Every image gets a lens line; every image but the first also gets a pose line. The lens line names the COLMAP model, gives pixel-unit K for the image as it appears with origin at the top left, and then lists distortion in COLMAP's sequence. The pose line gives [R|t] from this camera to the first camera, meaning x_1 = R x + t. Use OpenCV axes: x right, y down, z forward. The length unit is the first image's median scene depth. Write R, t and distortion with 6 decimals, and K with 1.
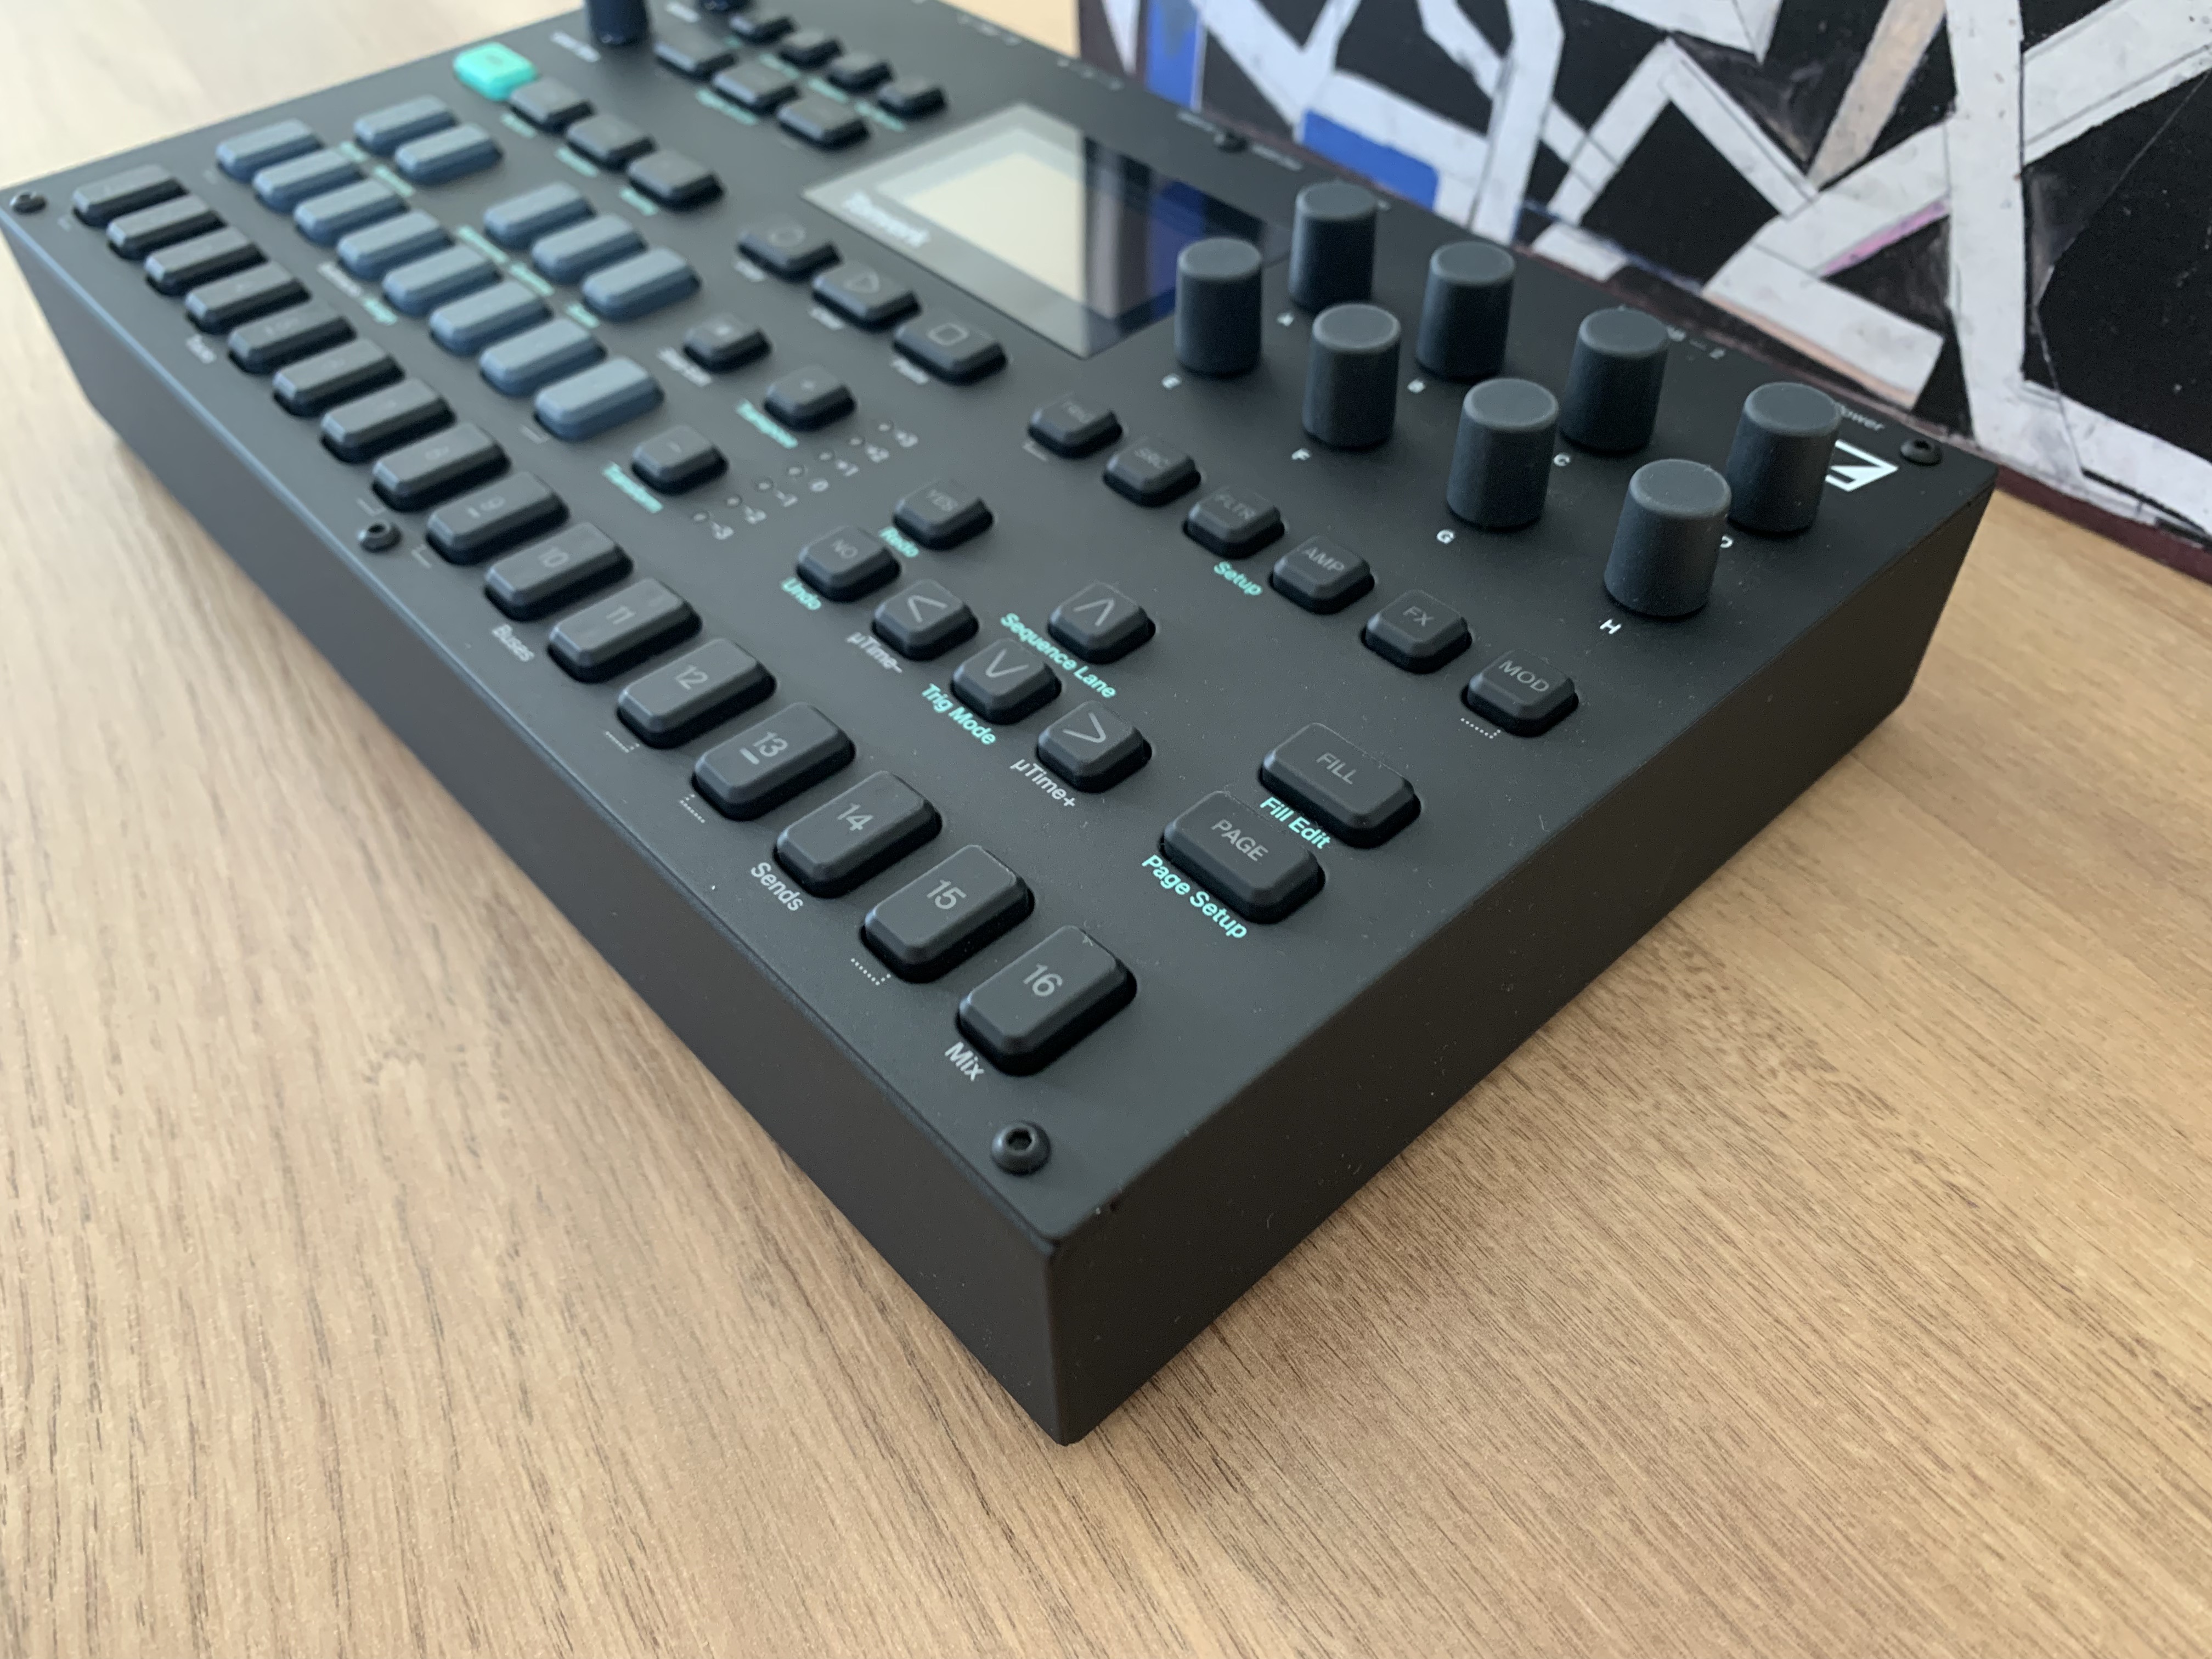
lens RADIAL K [[1720.3, 0, 1104.7], [0, 1720.3, 823.6], [0, 0, 1]] dist [0.008660, -0.015081]
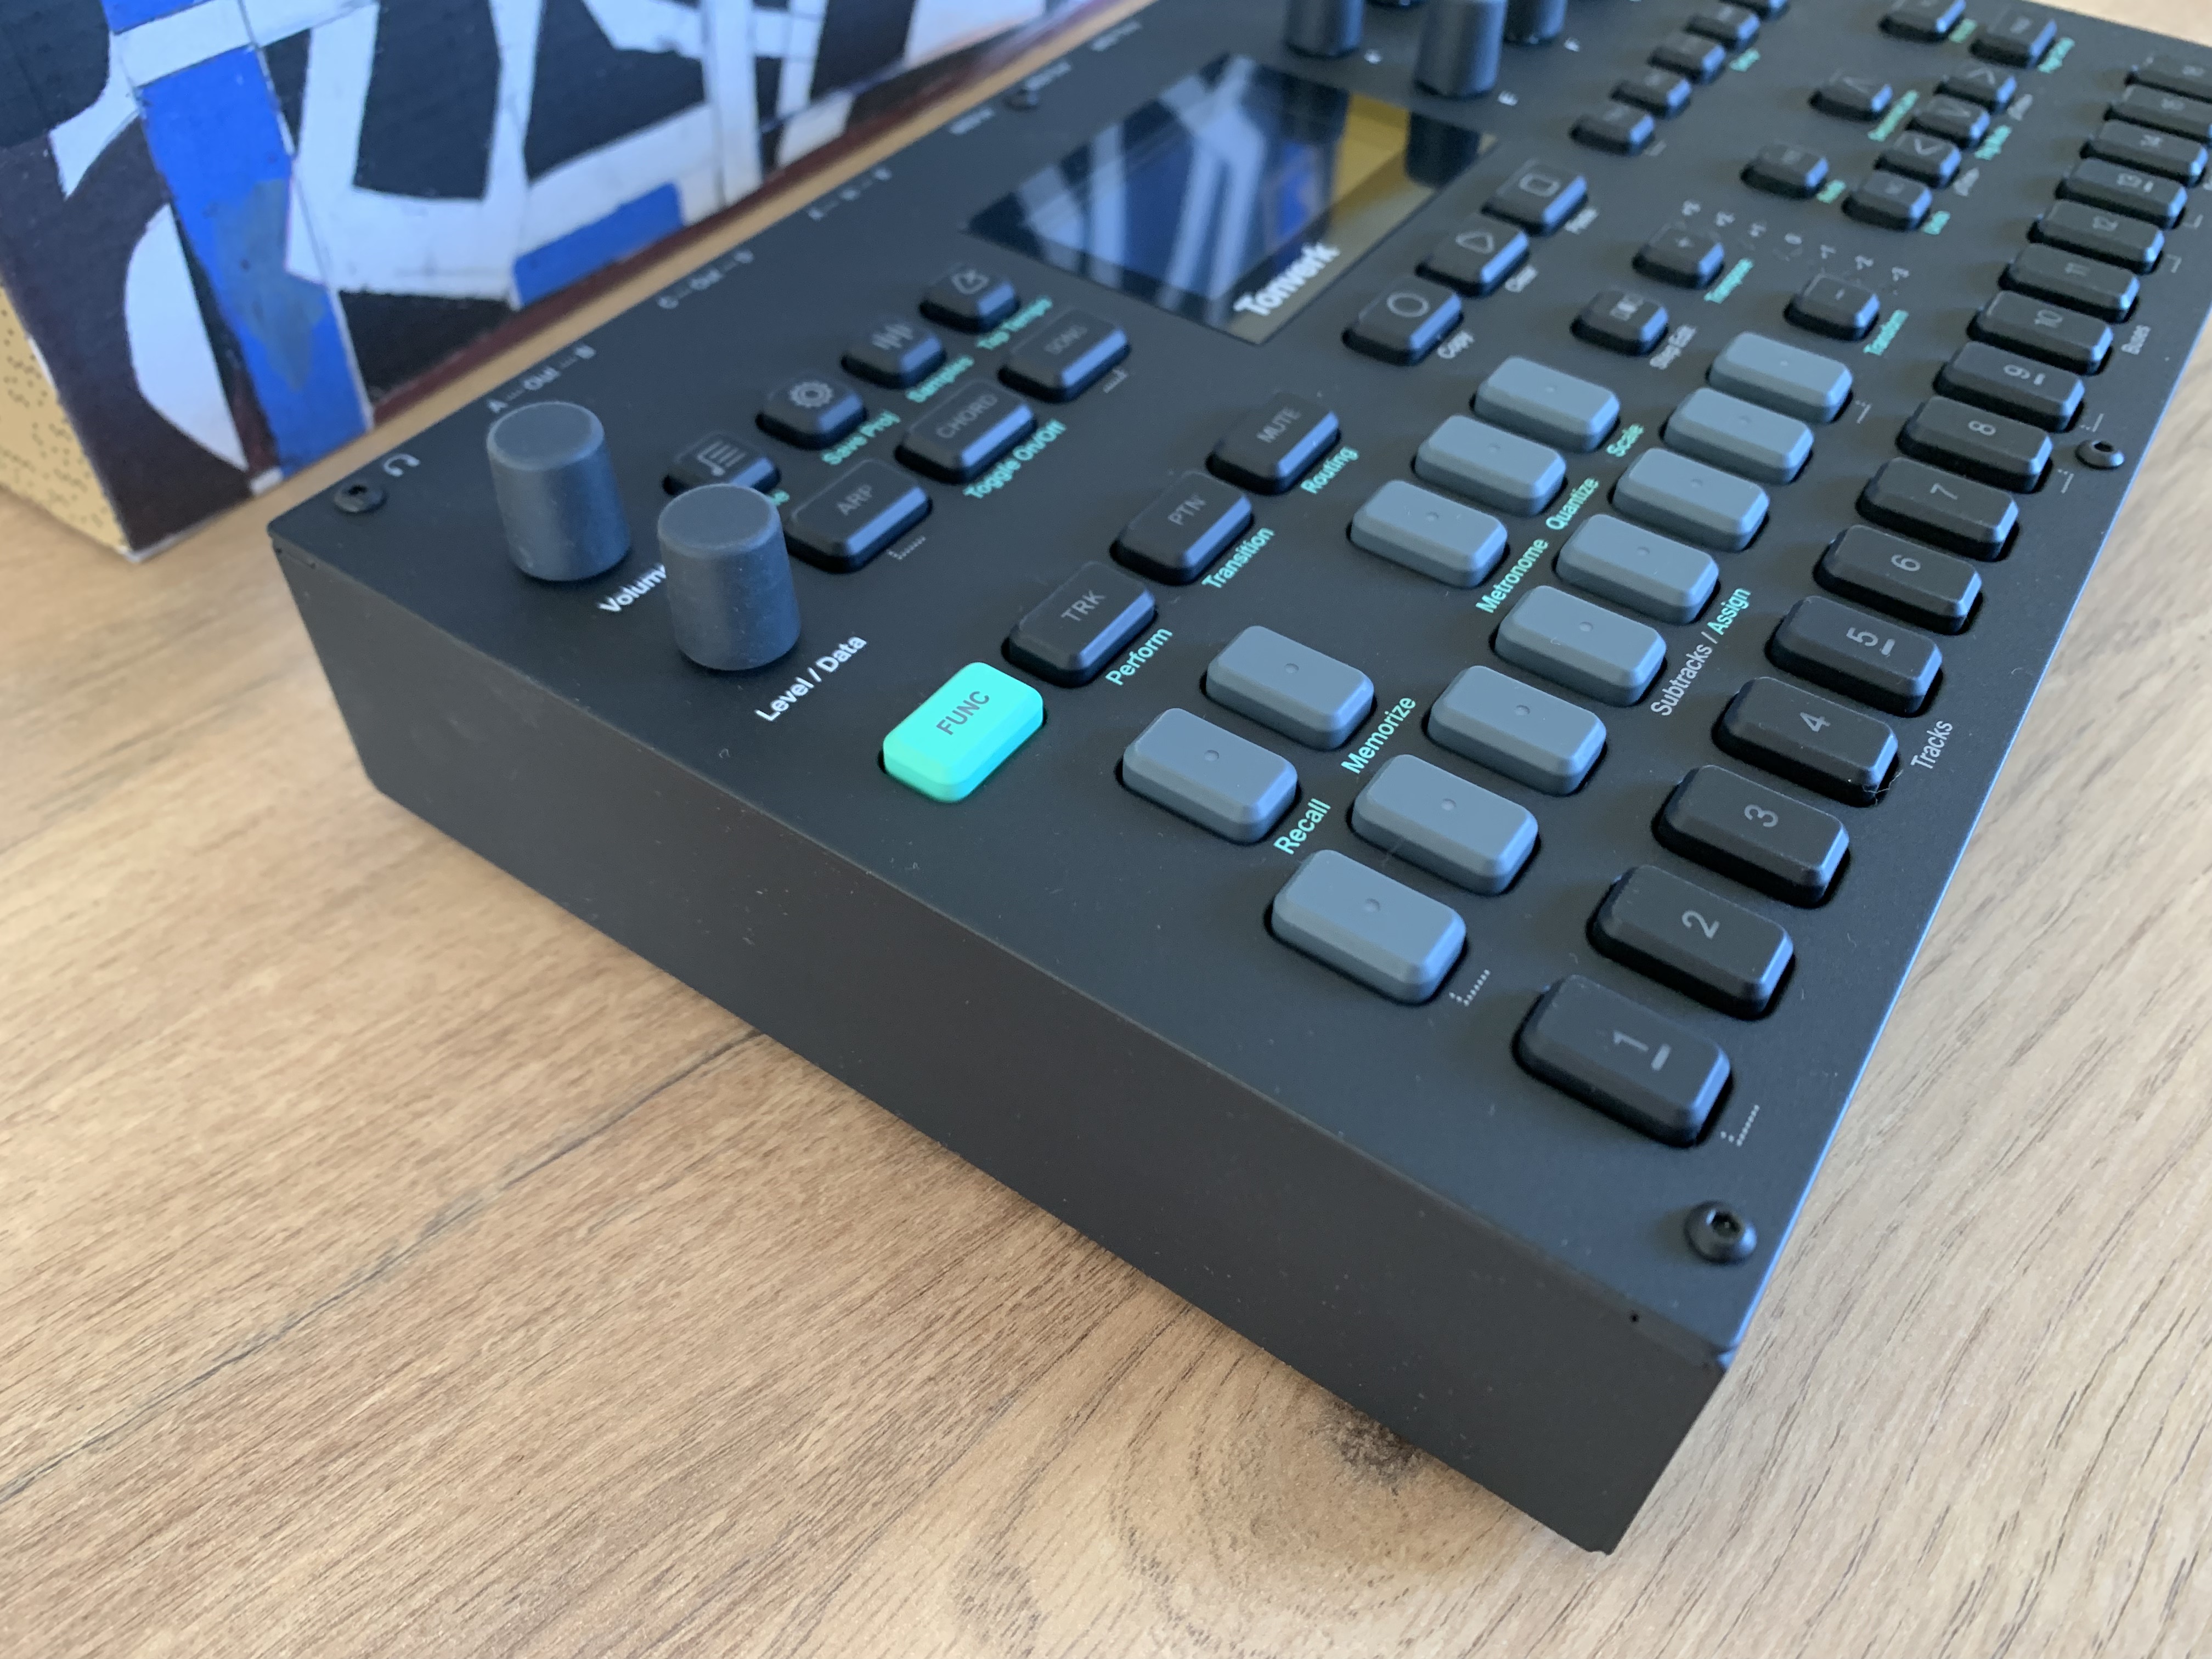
lens RADIAL K [[1720.3, 0, 1122.4], [0, 1720.3, 830.8], [0, 0, 1]] dist [0.008660, -0.015081]
pose [[-0.231675, -0.712328, 0.662507, -0.888133], [0.687144, 0.362242, 0.629773, -0.873556], [-0.688593, 0.601140, 0.405550, 0.927897]]
